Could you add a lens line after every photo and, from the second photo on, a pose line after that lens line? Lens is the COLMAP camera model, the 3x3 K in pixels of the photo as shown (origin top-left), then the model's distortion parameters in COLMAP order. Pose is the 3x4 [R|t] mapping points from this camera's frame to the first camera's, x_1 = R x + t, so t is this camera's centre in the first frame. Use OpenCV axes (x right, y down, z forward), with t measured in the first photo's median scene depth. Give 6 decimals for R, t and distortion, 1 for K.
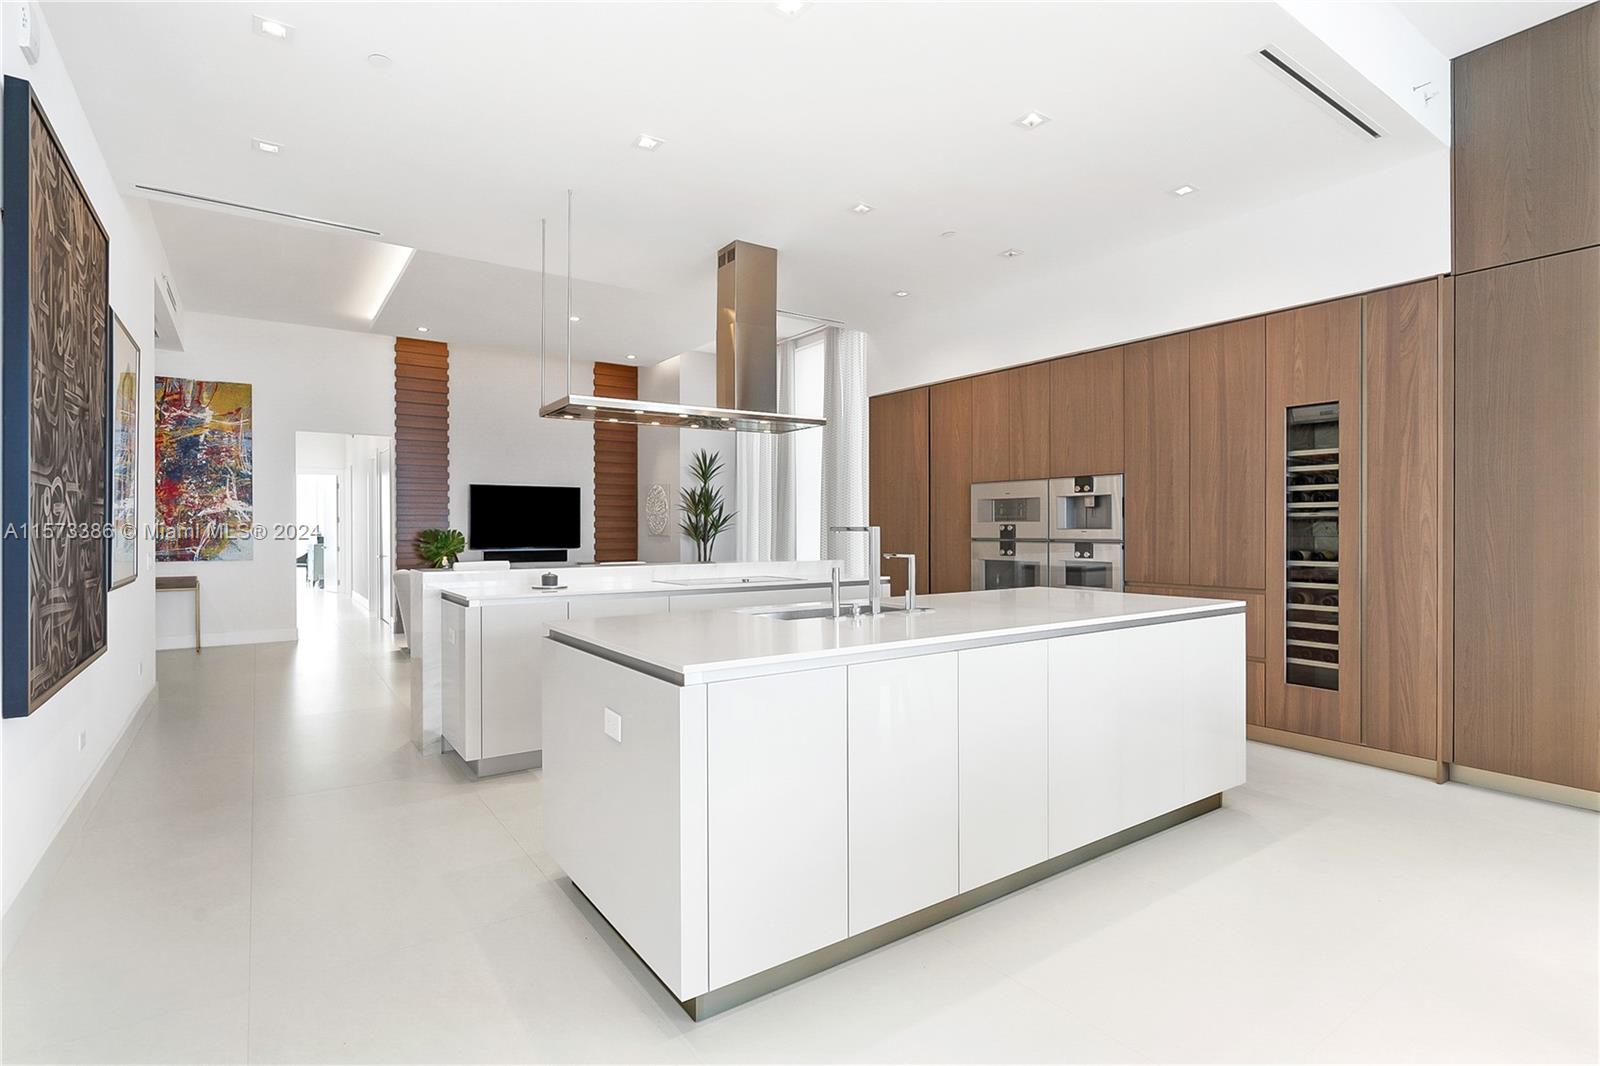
lens RADIAL K [[767.1, 0, 790.1], [0, 767.1, 534.2], [0, 0, 1]] dist [-0.014453, -0.000104]
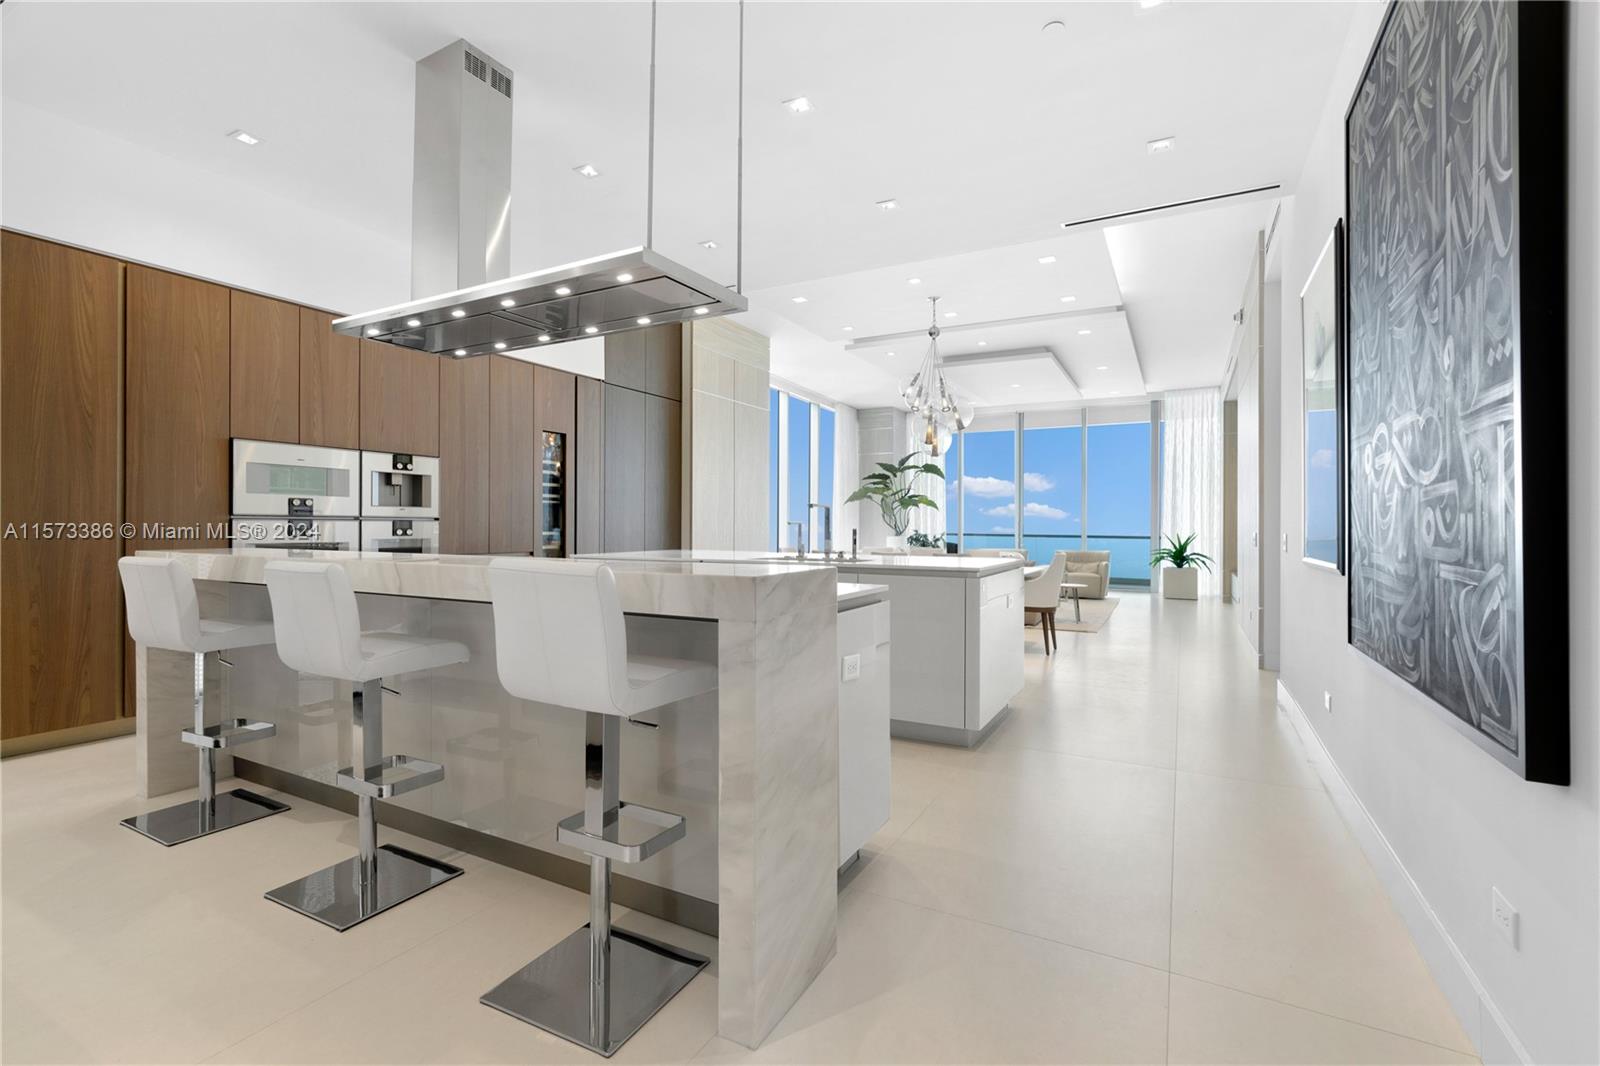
lens RADIAL K [[722.0, 0, 797.8], [0, 722.0, 527.5], [0, 0, 1]] dist [-0.008064, 0.003161]
pose [[-0.456392, -0.001595, 0.889777, -0.626622], [0.001596, 0.999995, 0.002611, 0.017048], [-0.889777, 0.002612, -0.456388, 0.880529]]
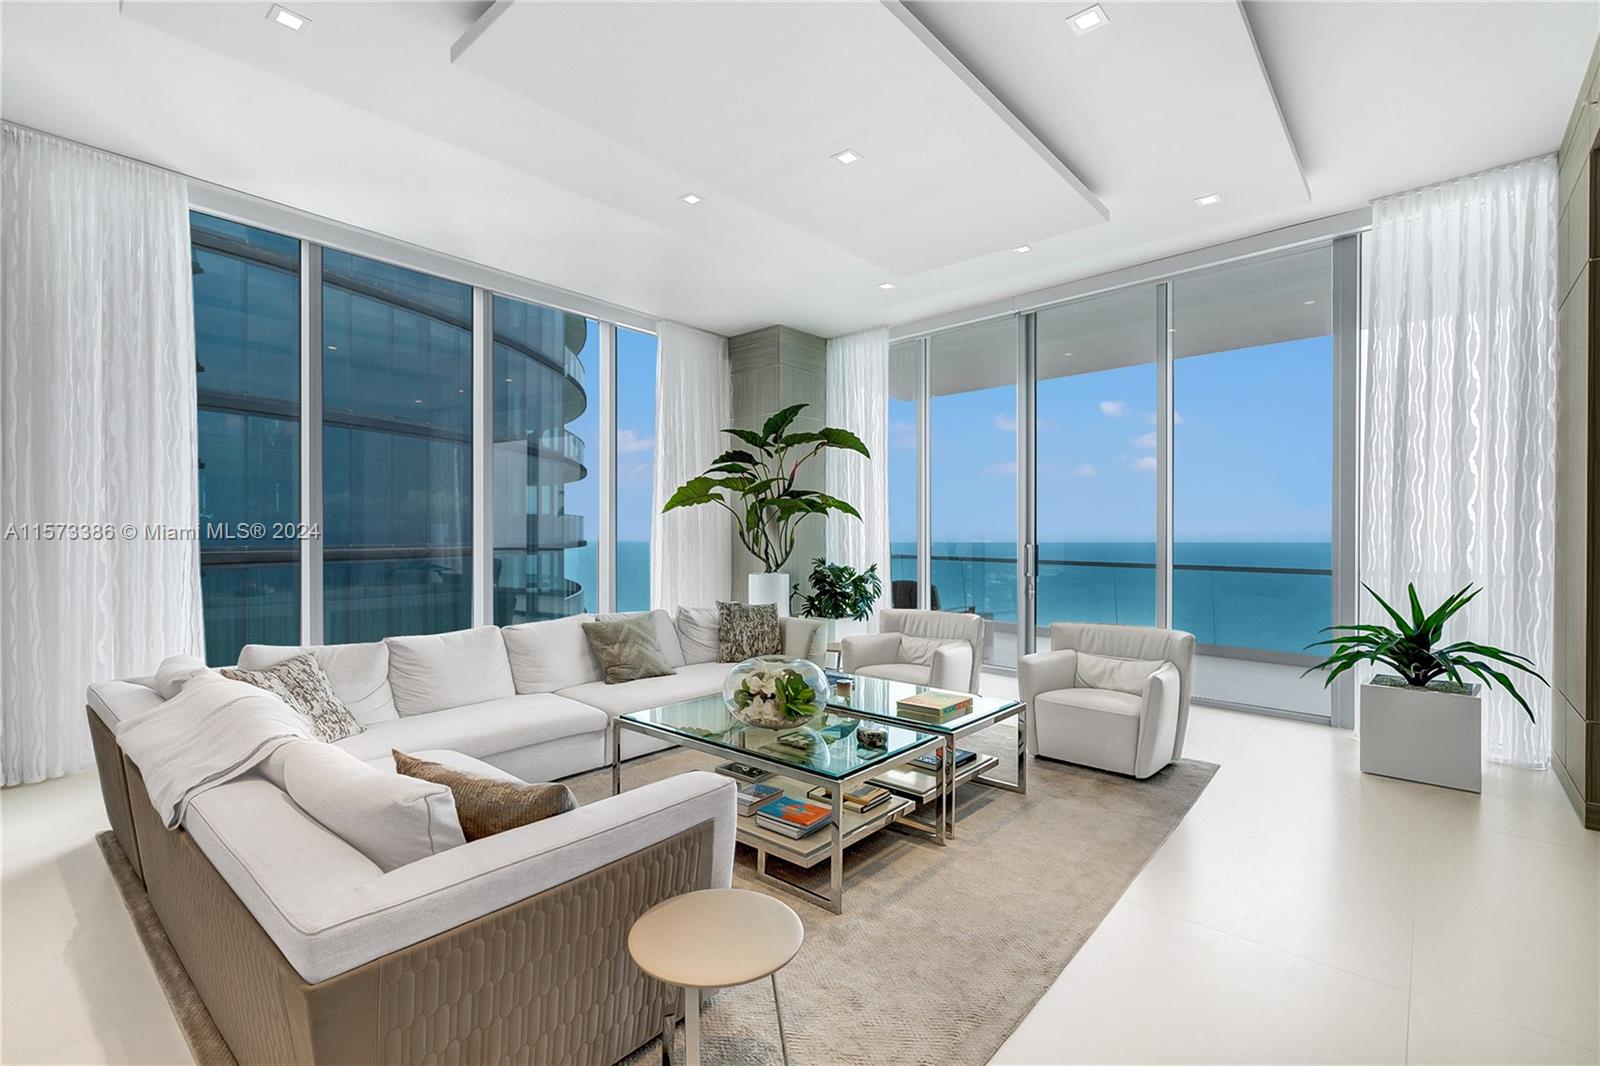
lens RADIAL K [[722.0, 0, 809.3], [0, 722.0, 531.3], [0, 0, 1]] dist [-0.008064, 0.003161]
pose [[-0.228123, 0.005489, 0.973617, 0.124264], [0.004674, 0.999979, -0.004542, -0.011292], [-0.973621, 0.003515, -0.228143, -0.241523]]
